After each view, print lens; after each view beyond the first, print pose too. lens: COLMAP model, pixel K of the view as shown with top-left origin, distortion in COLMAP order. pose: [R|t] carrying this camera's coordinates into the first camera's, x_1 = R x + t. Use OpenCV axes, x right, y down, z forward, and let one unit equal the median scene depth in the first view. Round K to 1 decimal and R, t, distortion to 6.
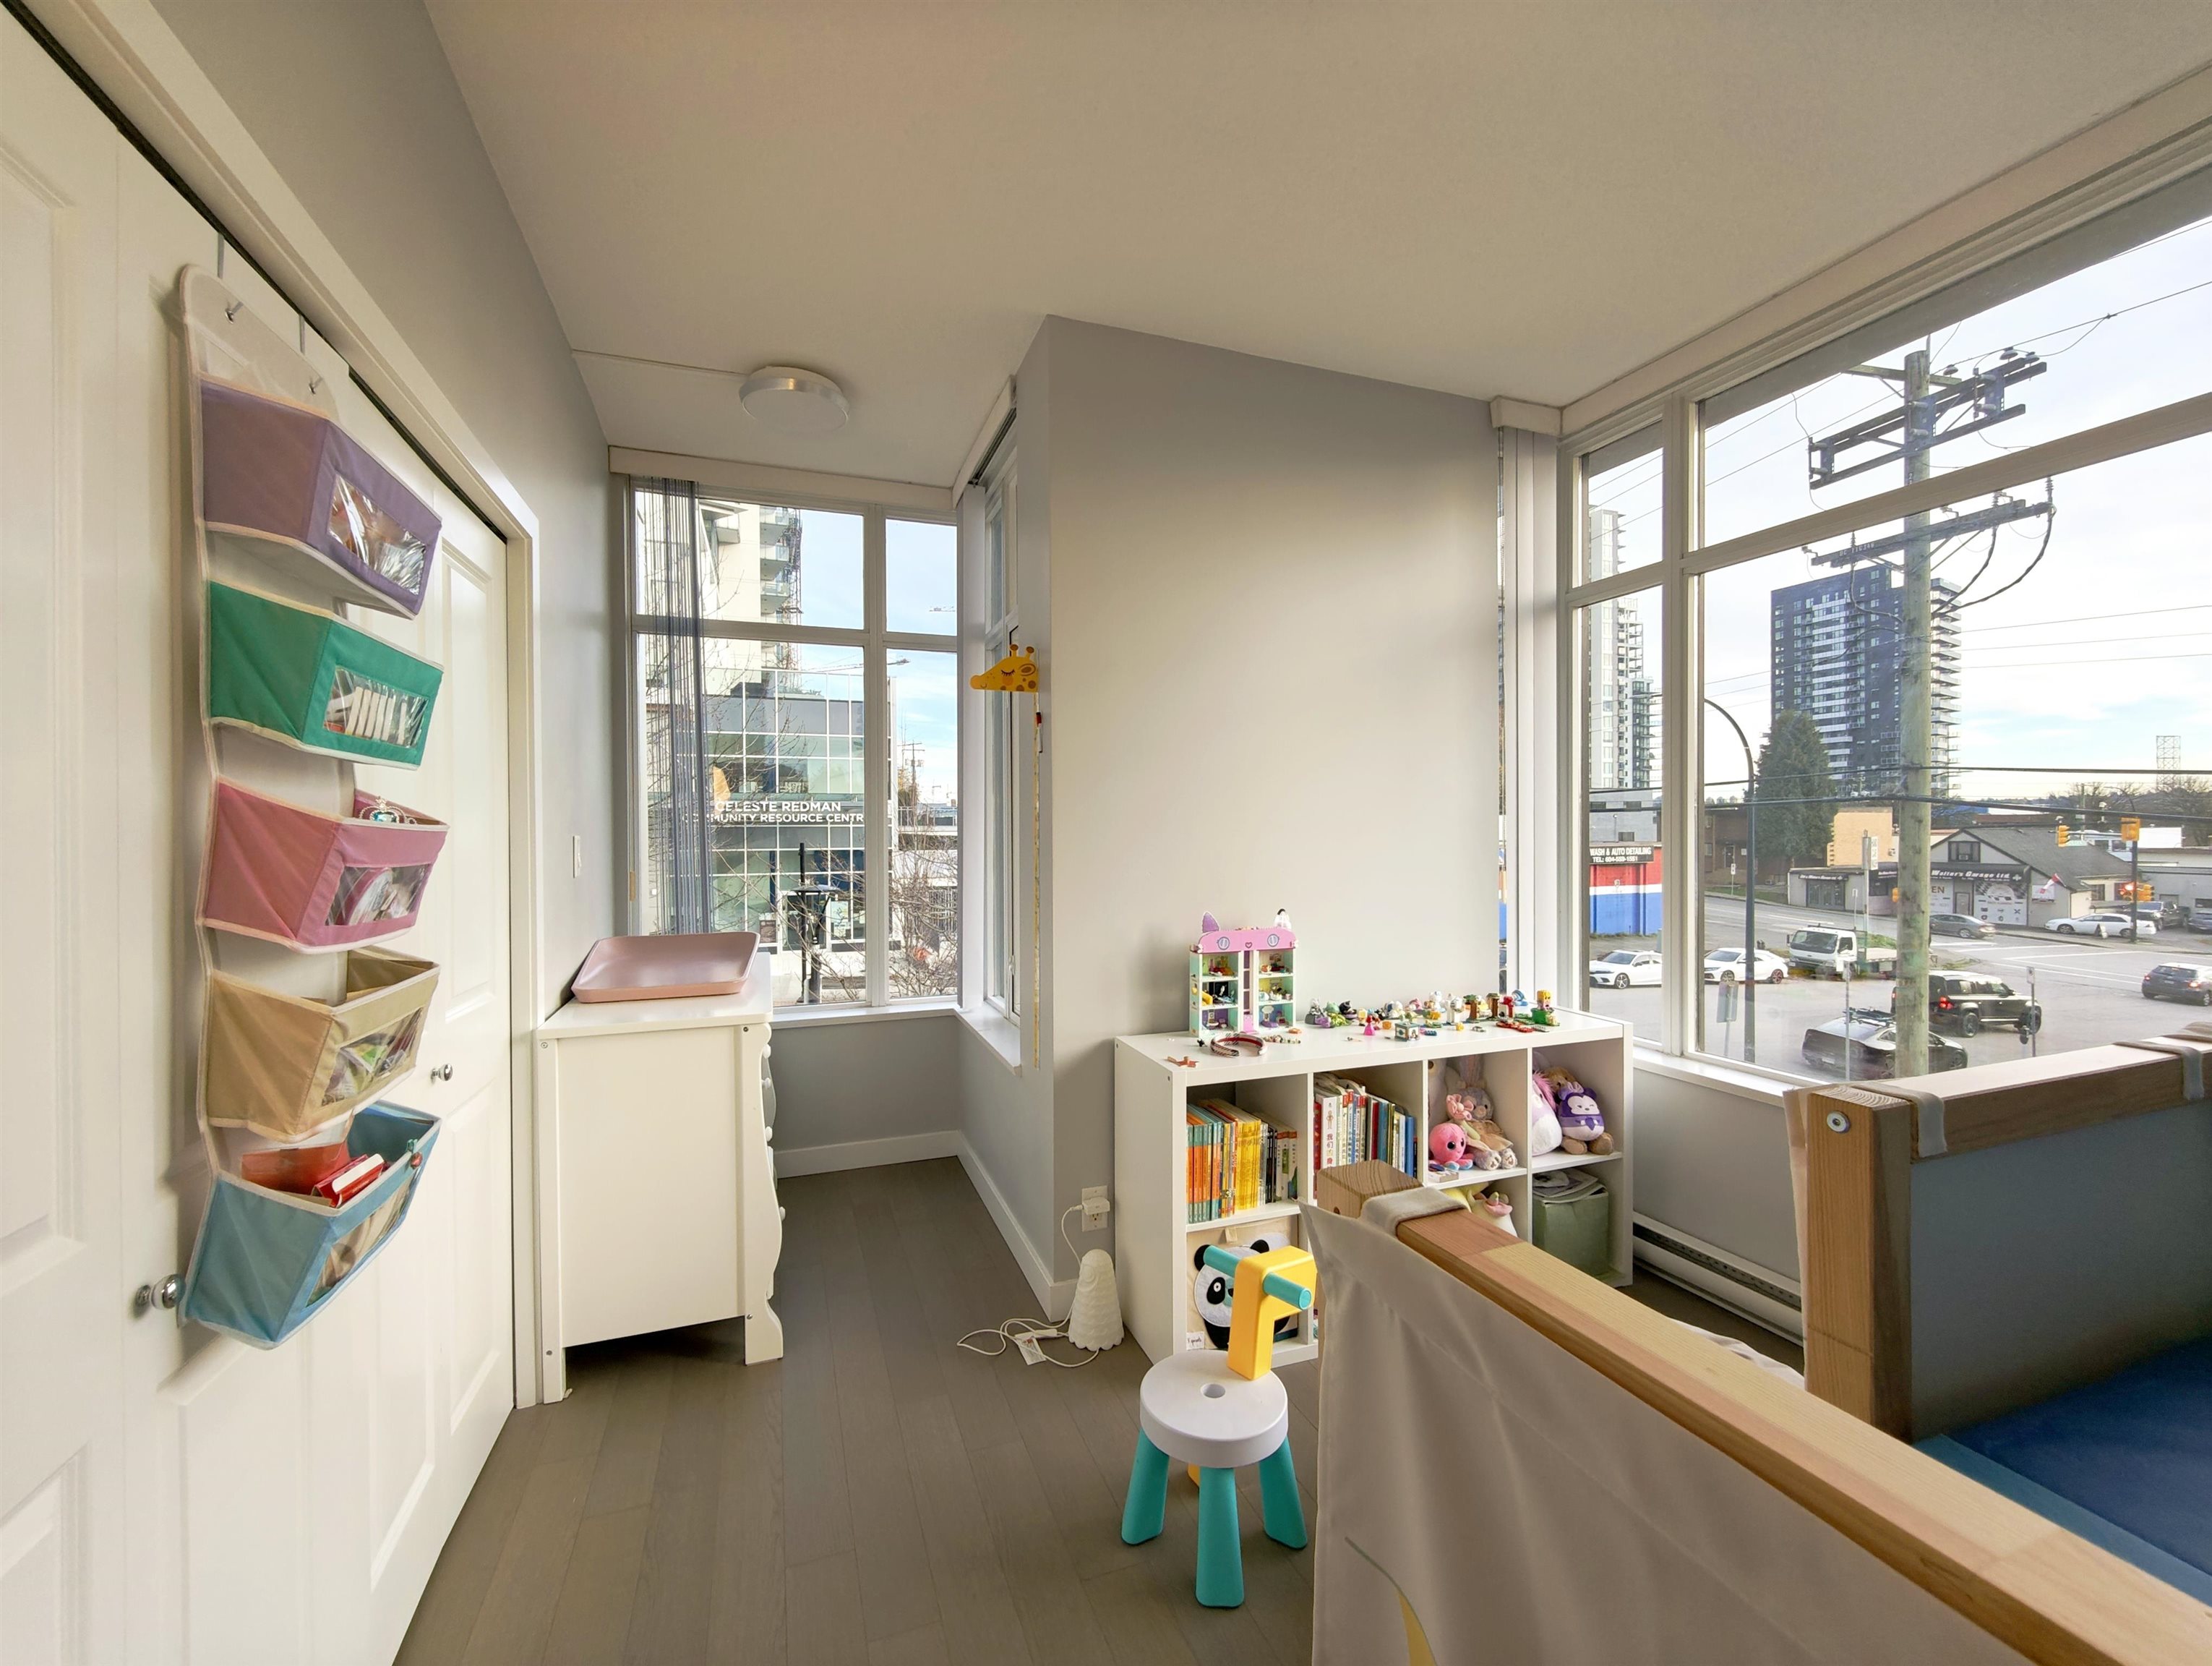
lens RADIAL K [[915.0, 0, 1106.0], [0, 915.0, 833.0], [0, 0, 1]] dist [0.002010, -0.000012]
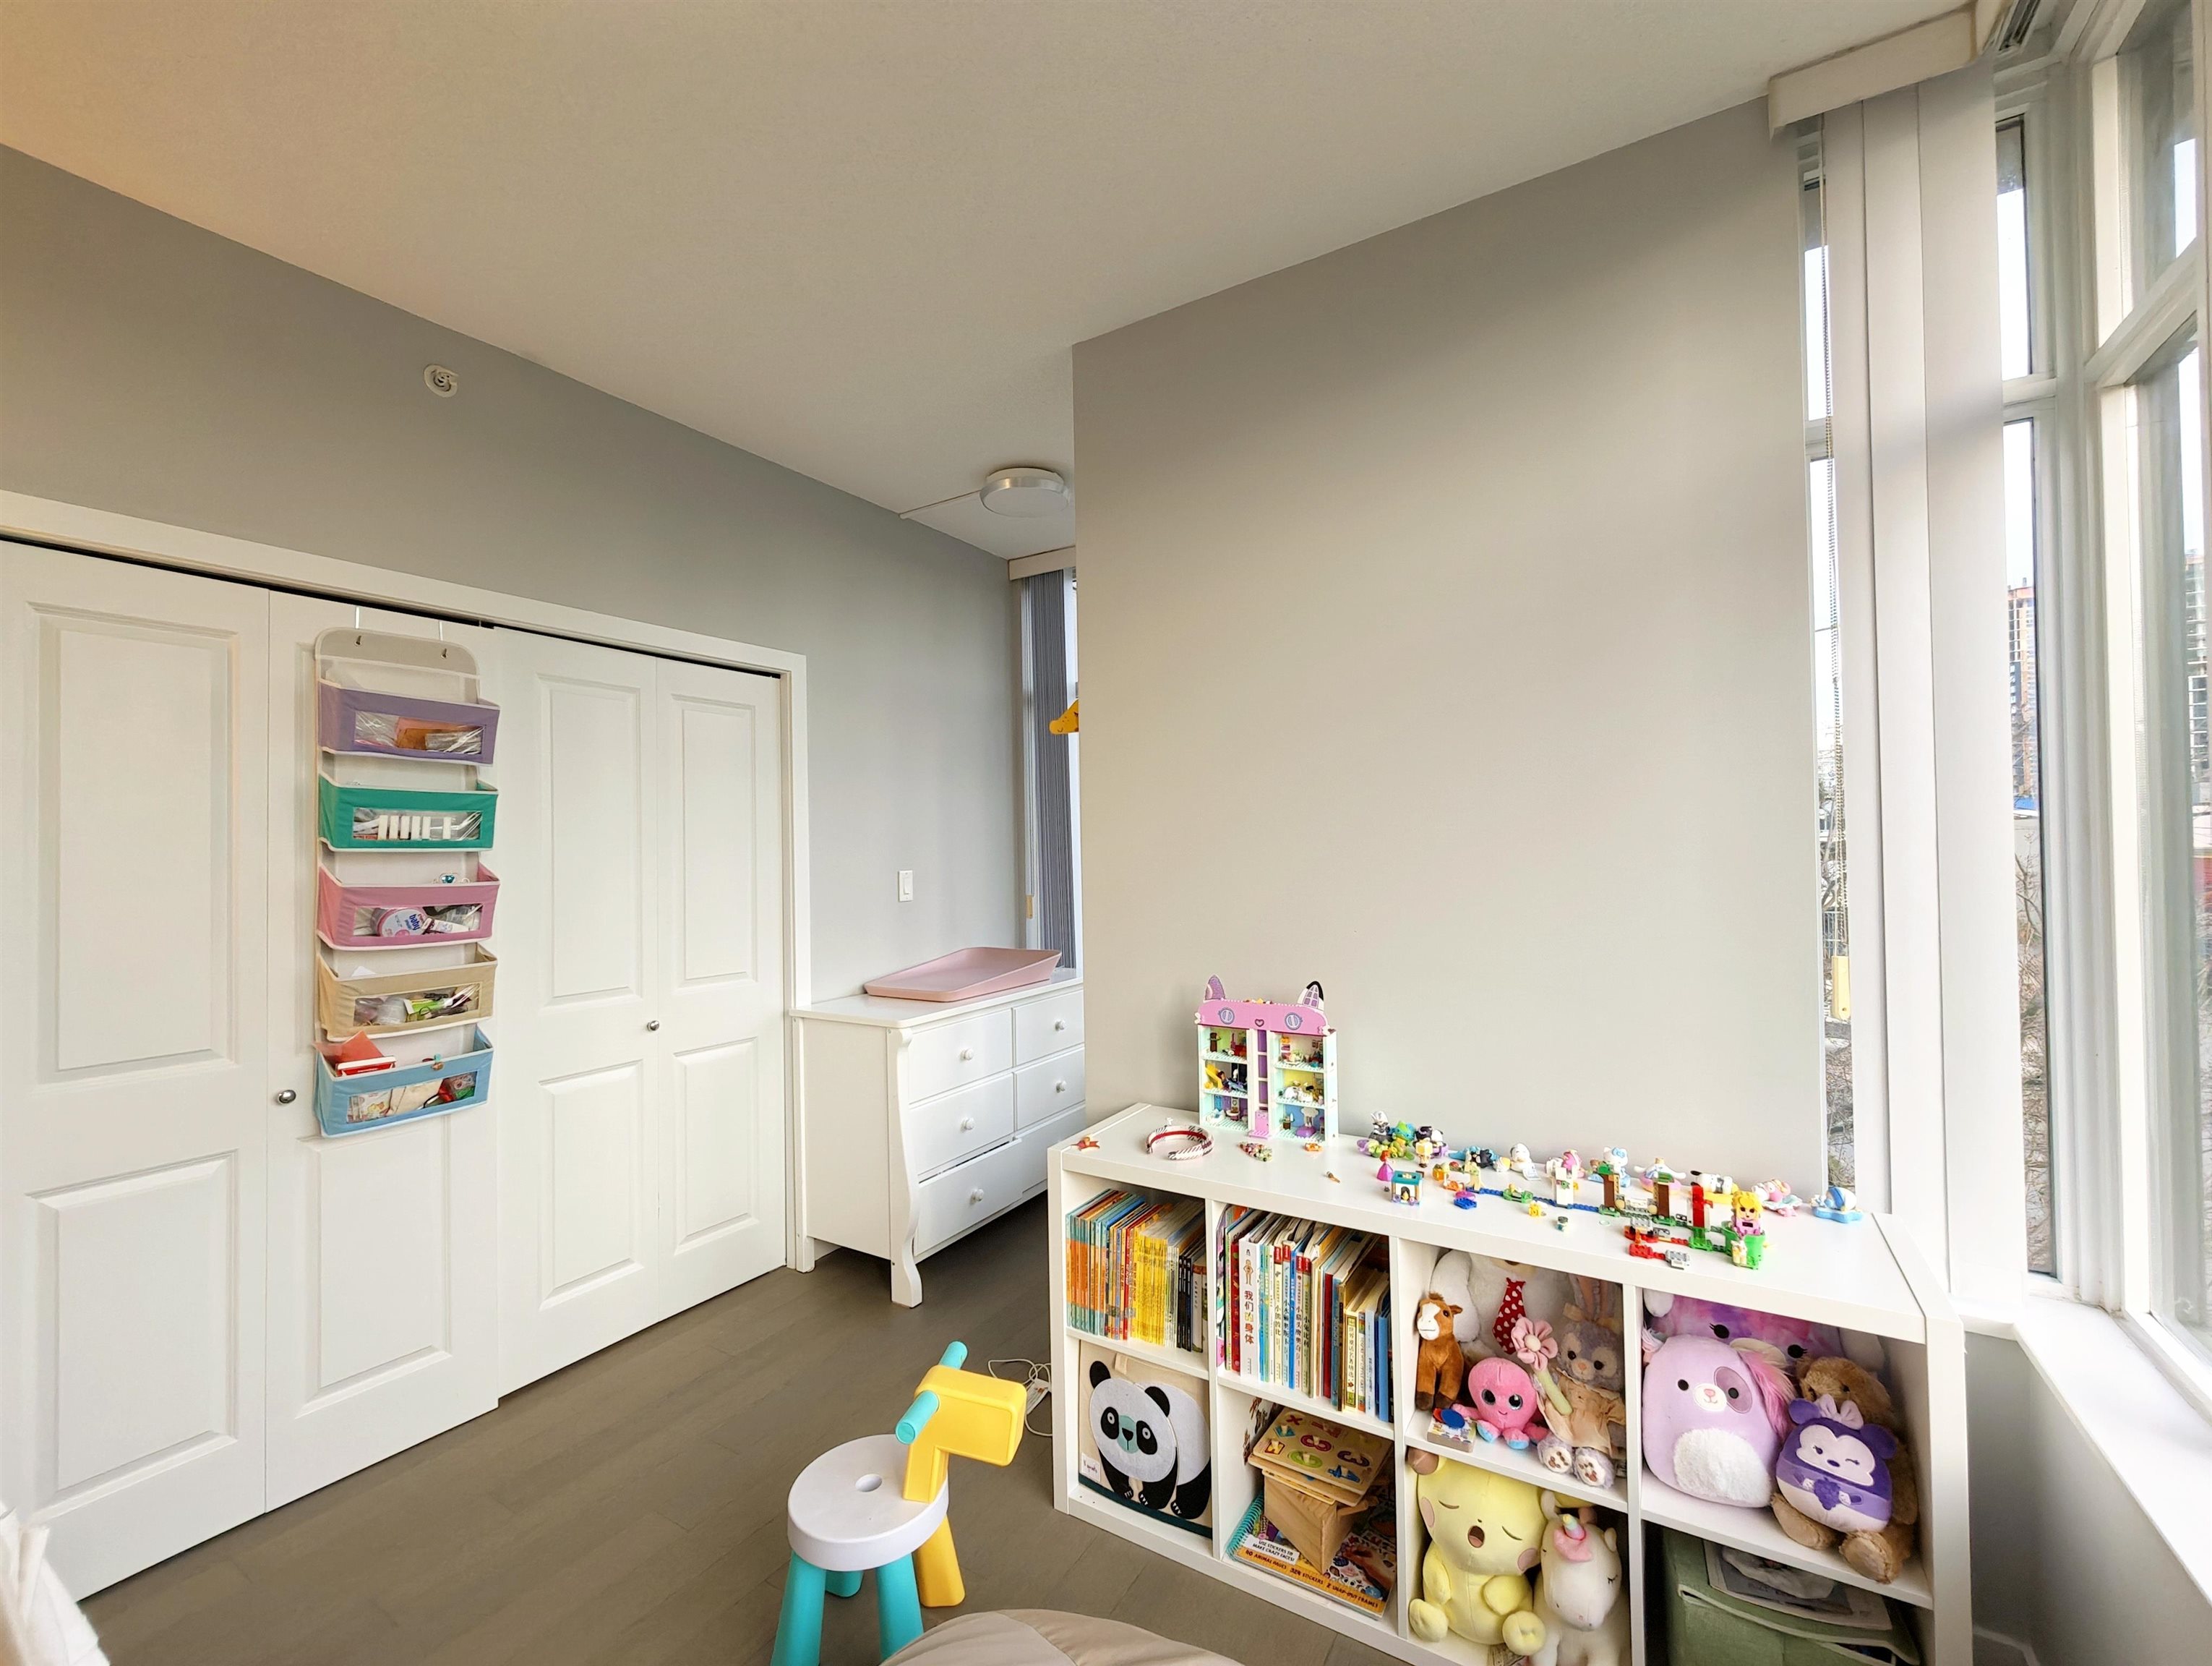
lens RADIAL K [[915.0, 0, 1106.0], [0, 915.0, 833.0], [0, 0, 1]] dist [0.002010, -0.000012]
pose [[0.622885, -0.018942, -0.782084, 0.696881], [0.011611, 0.999821, -0.014969, -0.030014], [0.782227, 0.000243, 0.622993, 0.410490]]
